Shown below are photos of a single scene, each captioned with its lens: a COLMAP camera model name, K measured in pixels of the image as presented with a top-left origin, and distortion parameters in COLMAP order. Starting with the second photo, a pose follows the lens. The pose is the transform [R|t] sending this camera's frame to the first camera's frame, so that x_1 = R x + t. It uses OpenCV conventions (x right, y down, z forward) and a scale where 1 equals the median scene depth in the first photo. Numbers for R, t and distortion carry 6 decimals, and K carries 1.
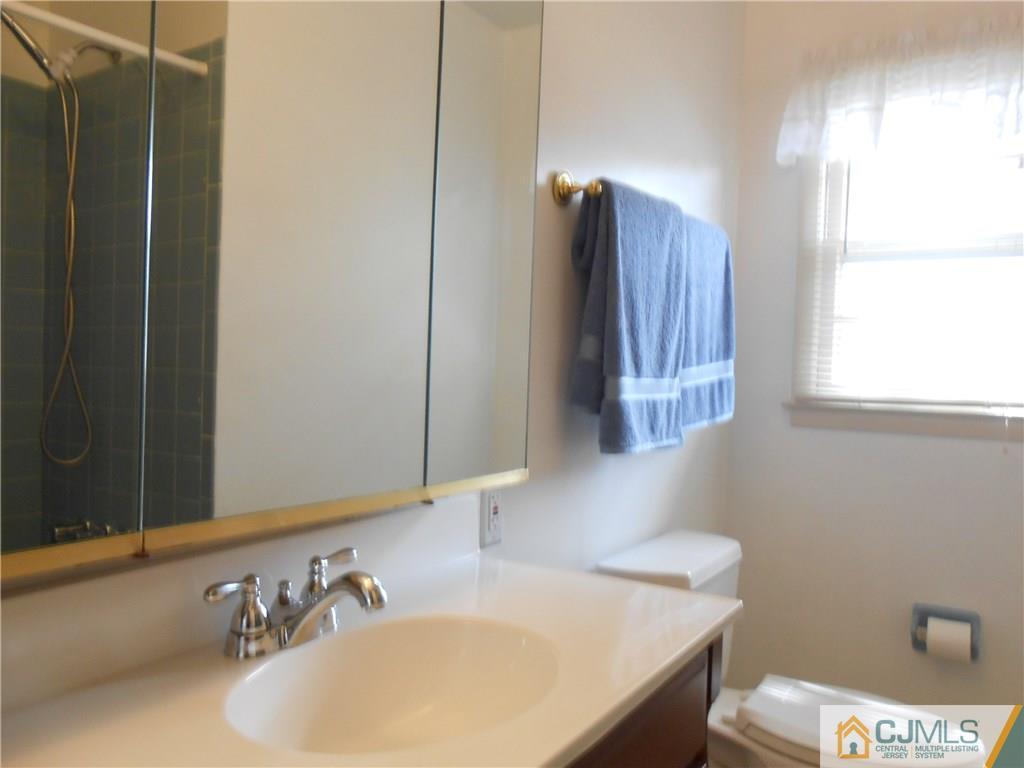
lens RADIAL K [[793.4, 0, 508.2], [0, 793.4, 375.5], [0, 0, 1]] dist [-0.042501, 0.060044]
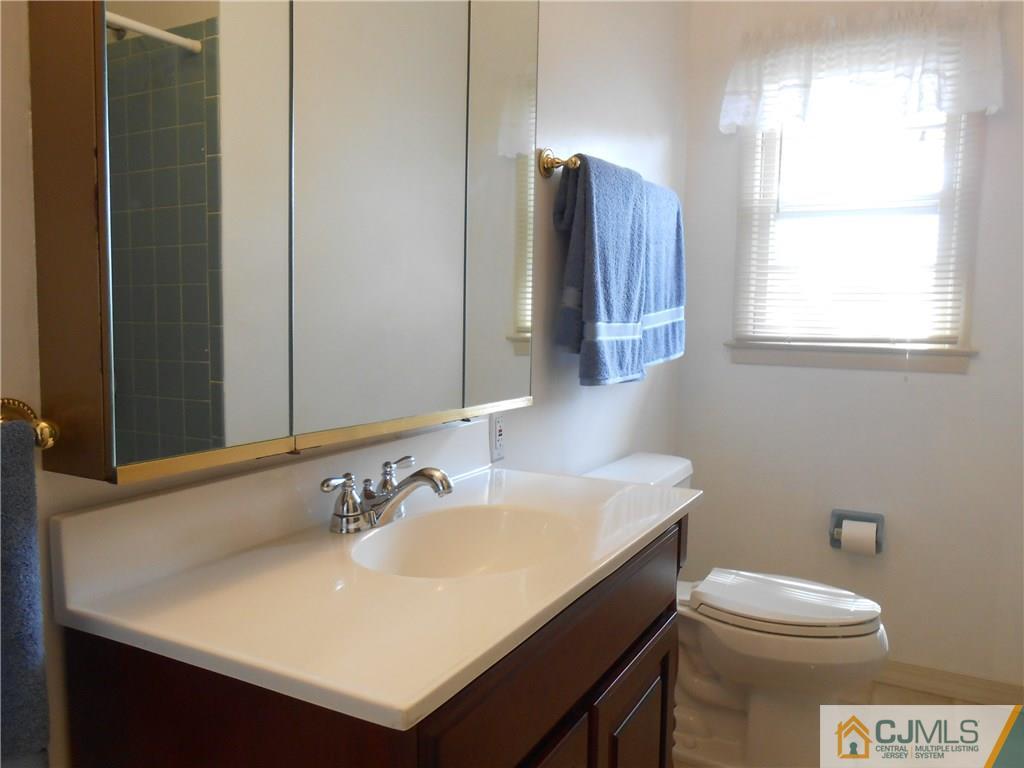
lens RADIAL K [[793.4, 0, 507.0], [0, 793.4, 386.6], [0, 0, 1]] dist [-0.042501, 0.060044]
pose [[0.996728, -0.025909, 0.076558, -0.073517], [0.020054, 0.996885, 0.076280, 0.004530], [-0.078296, -0.074495, 0.994143, -0.160510]]
